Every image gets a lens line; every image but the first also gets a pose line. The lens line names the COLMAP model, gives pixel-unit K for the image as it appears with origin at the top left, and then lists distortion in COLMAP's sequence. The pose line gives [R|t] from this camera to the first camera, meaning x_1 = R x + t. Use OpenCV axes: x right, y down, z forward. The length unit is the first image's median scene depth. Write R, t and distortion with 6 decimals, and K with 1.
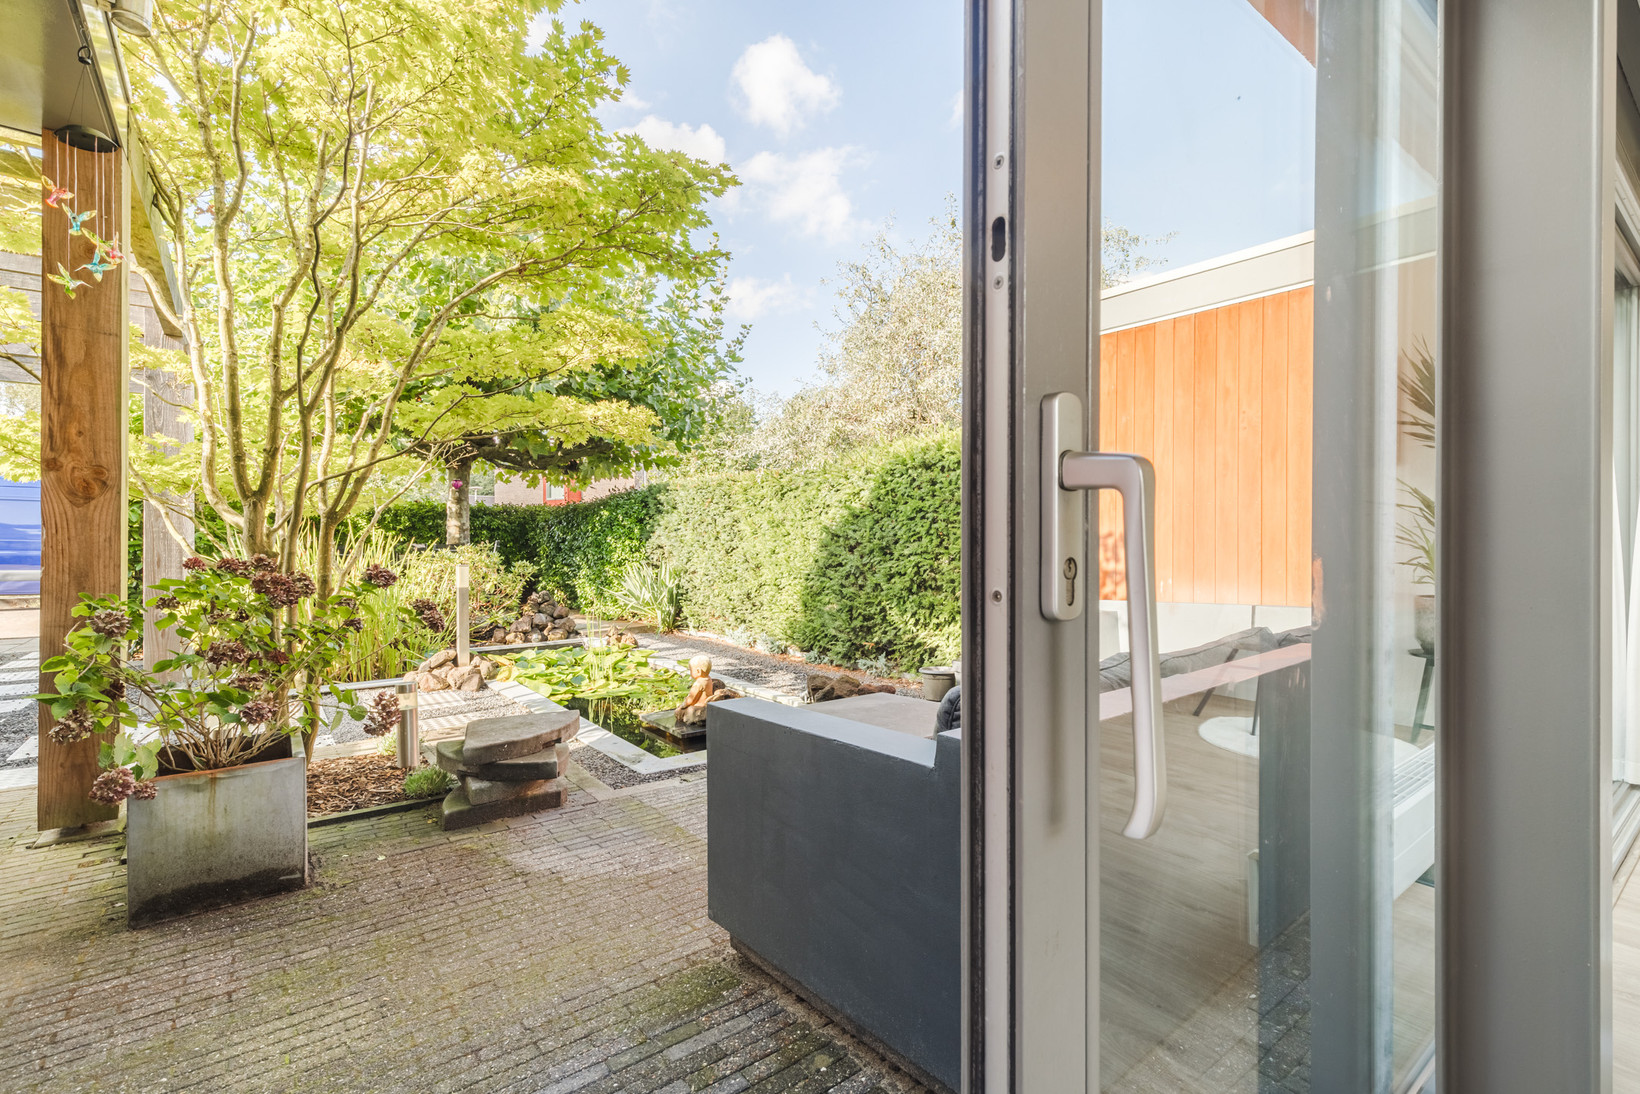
lens RADIAL K [[741.5, 0, 815.9], [0, 741.5, 539.6], [0, 0, 1]] dist [0.000256, 0.000206]
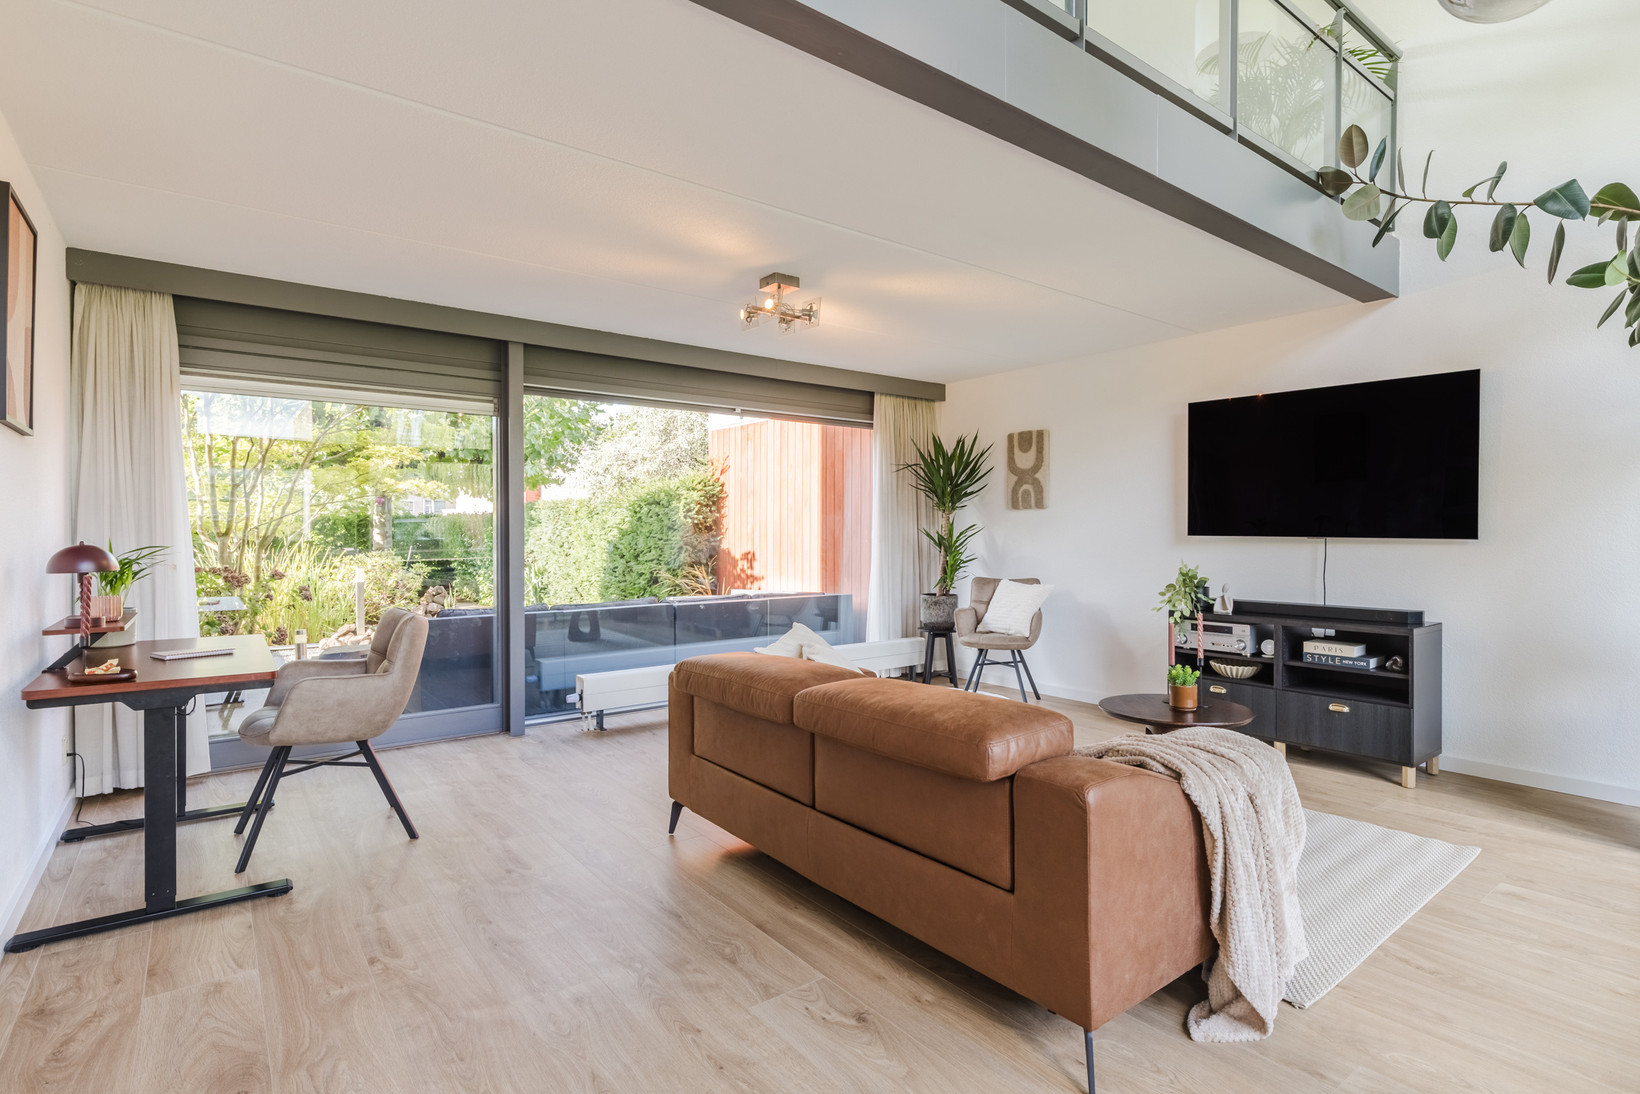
lens RADIAL K [[809.4, 0, 822.9], [0, 809.4, 536.1], [0, 0, 1]] dist [-0.003180, -0.000536]
pose [[0.999999, -0.000027, -0.001018, 0.798860], [0.000029, 0.999998, 0.001800, -0.054407], [0.001018, -0.001800, 0.999998, -1.088479]]
